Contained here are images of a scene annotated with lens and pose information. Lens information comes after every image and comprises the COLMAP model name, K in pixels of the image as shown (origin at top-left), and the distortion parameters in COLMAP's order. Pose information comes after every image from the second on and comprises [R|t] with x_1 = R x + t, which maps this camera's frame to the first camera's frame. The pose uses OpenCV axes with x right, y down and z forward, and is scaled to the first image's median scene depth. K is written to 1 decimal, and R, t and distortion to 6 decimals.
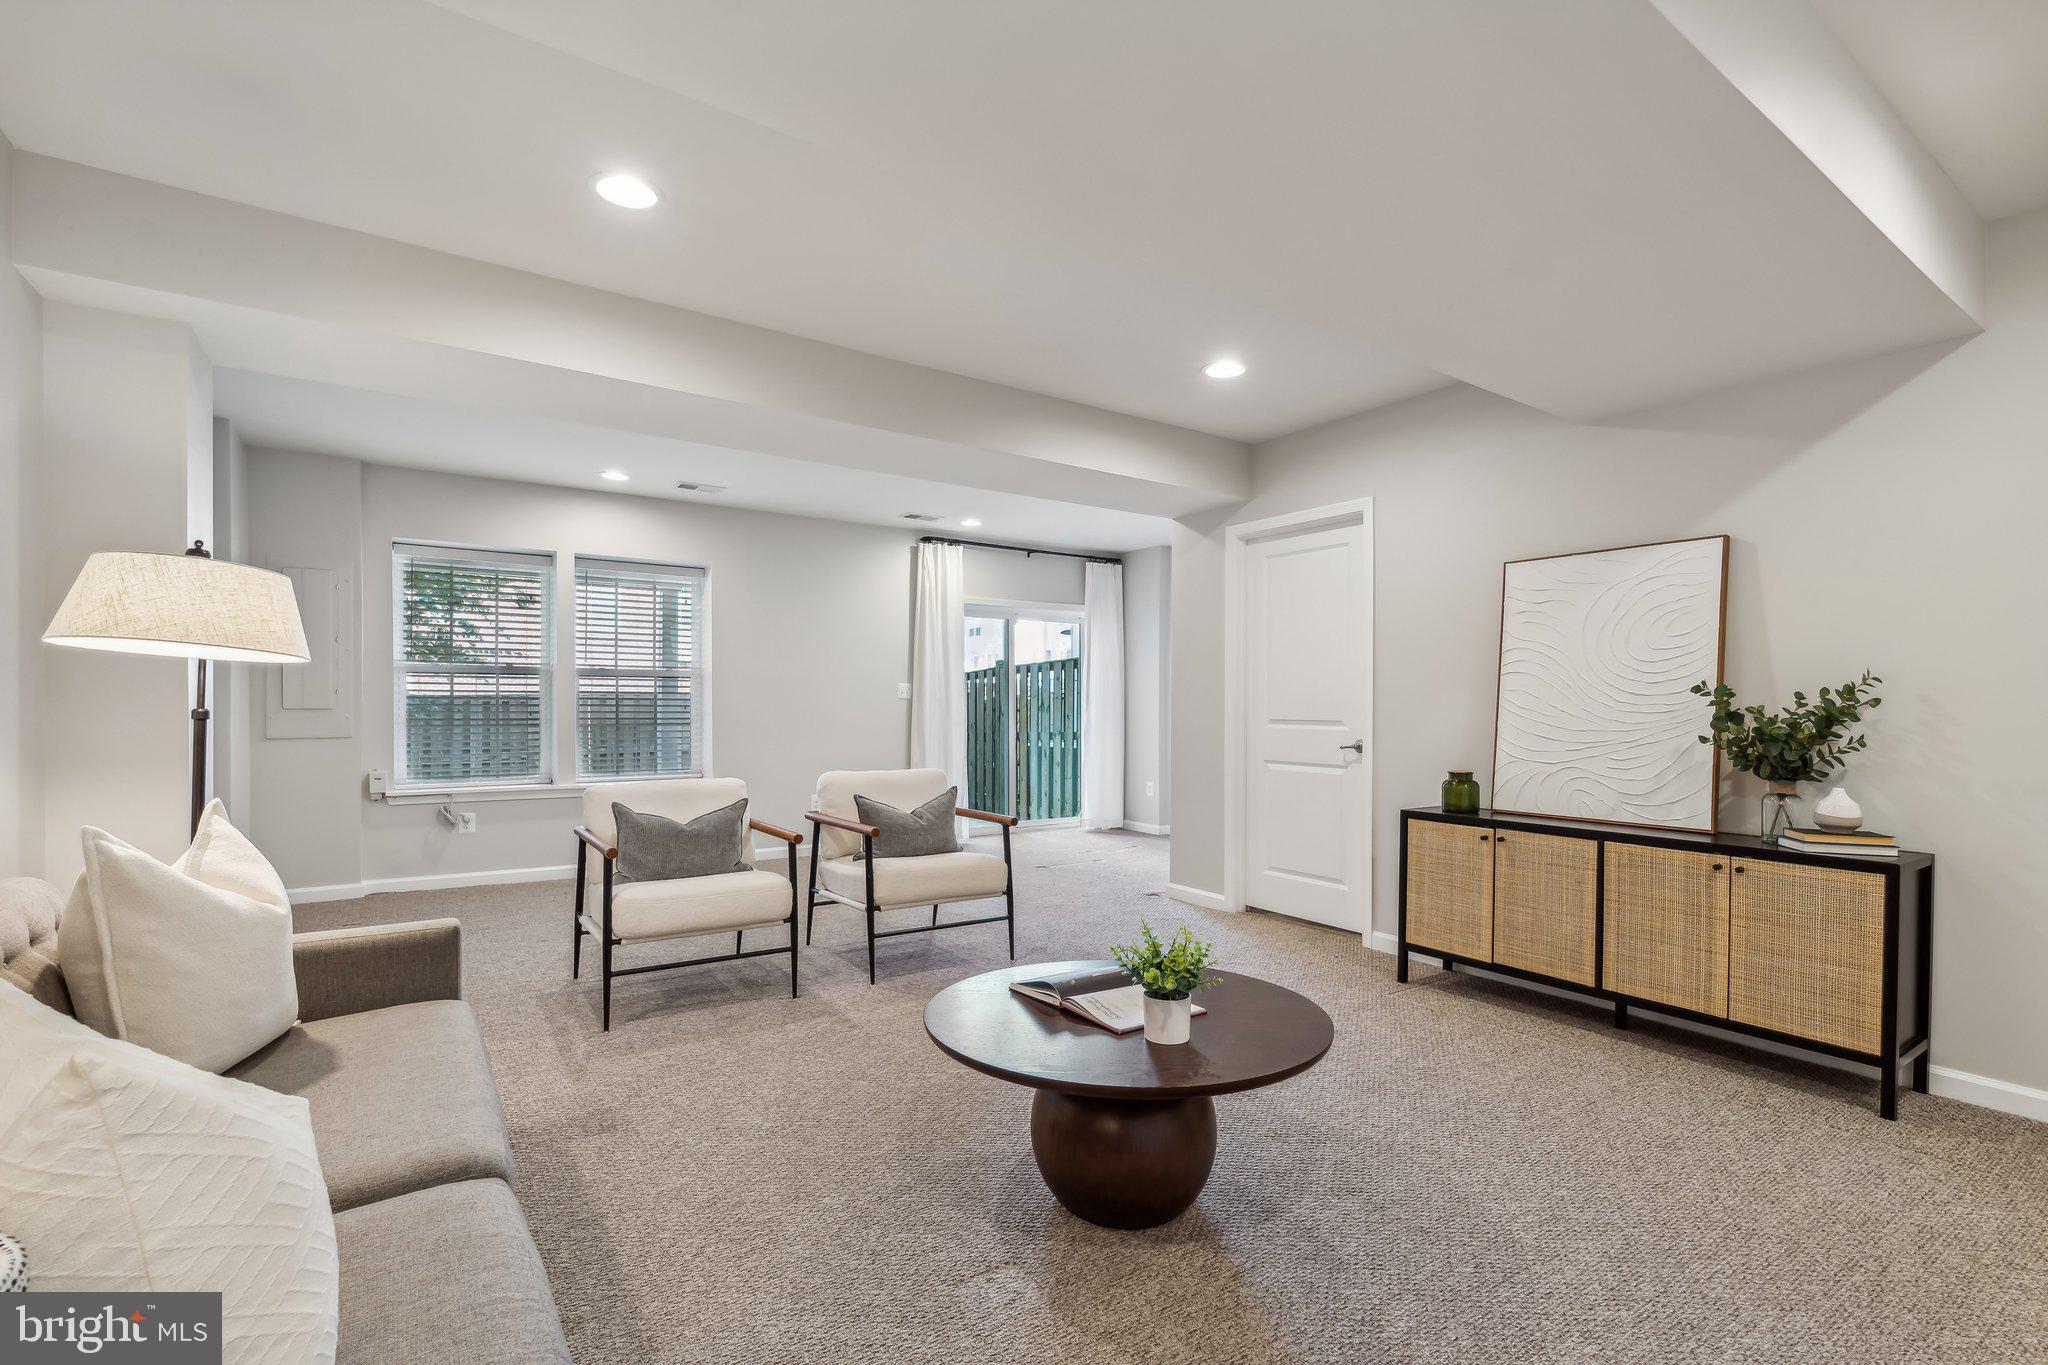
lens RADIAL K [[924.9, 0, 1023.0], [0, 924.9, 701.4], [0, 0, 1]] dist [-0.006566, -0.000512]
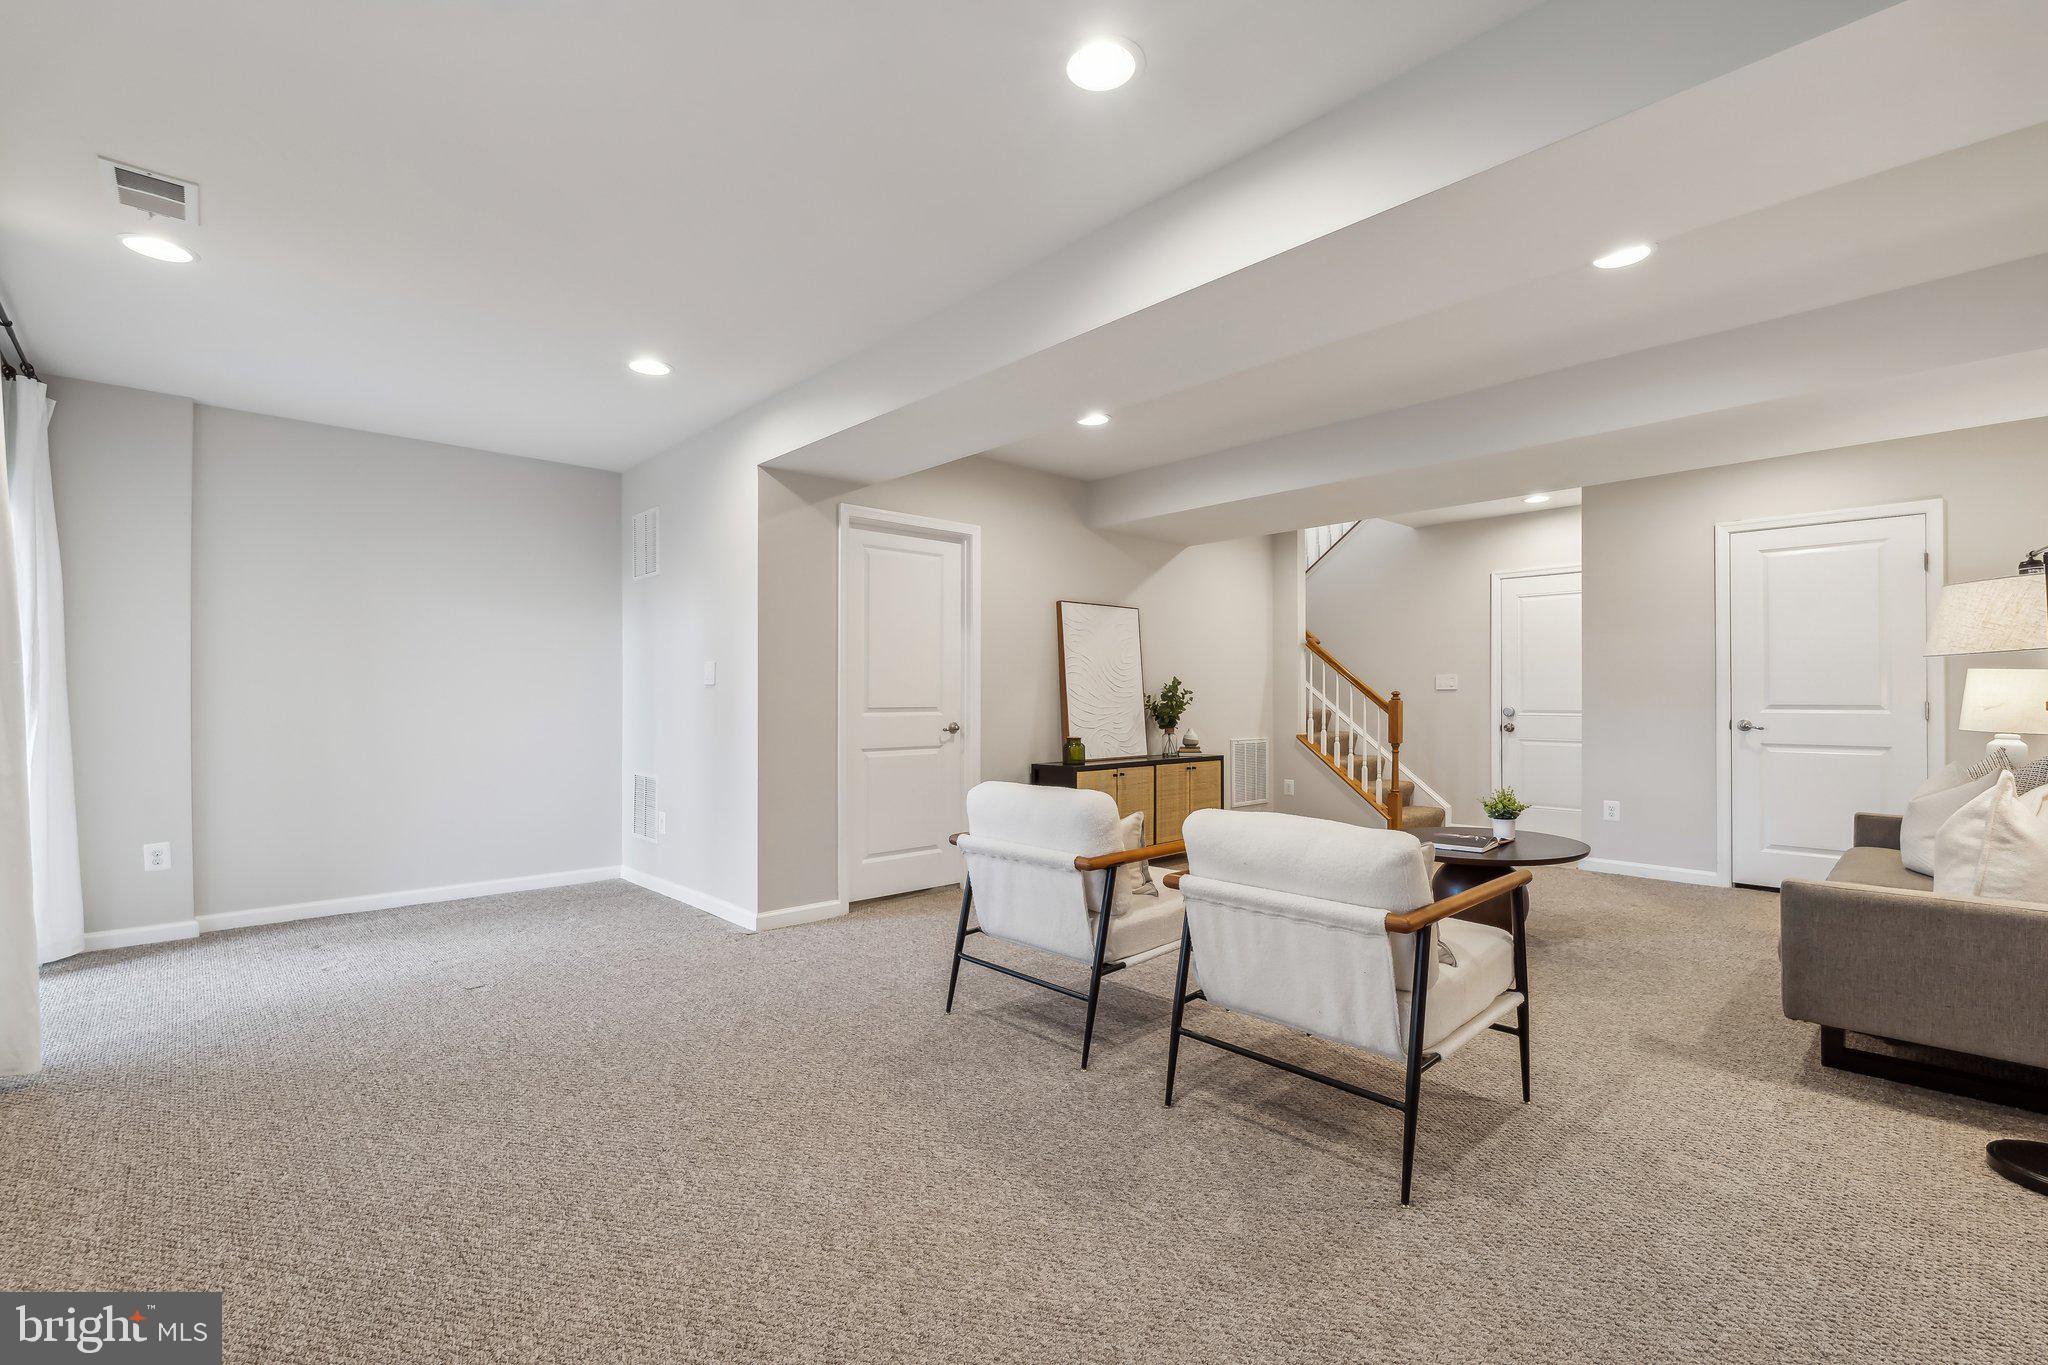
lens RADIAL K [[924.9, 0, 1021.4], [0, 924.9, 687.5], [0, 0, 1]] dist [-0.006566, -0.000512]
pose [[-0.161694, 0.006006, 0.986823, -0.833608], [-0.001755, 0.999978, -0.006374, 0.003708], [-0.986839, -0.002762, -0.161680, 1.110875]]
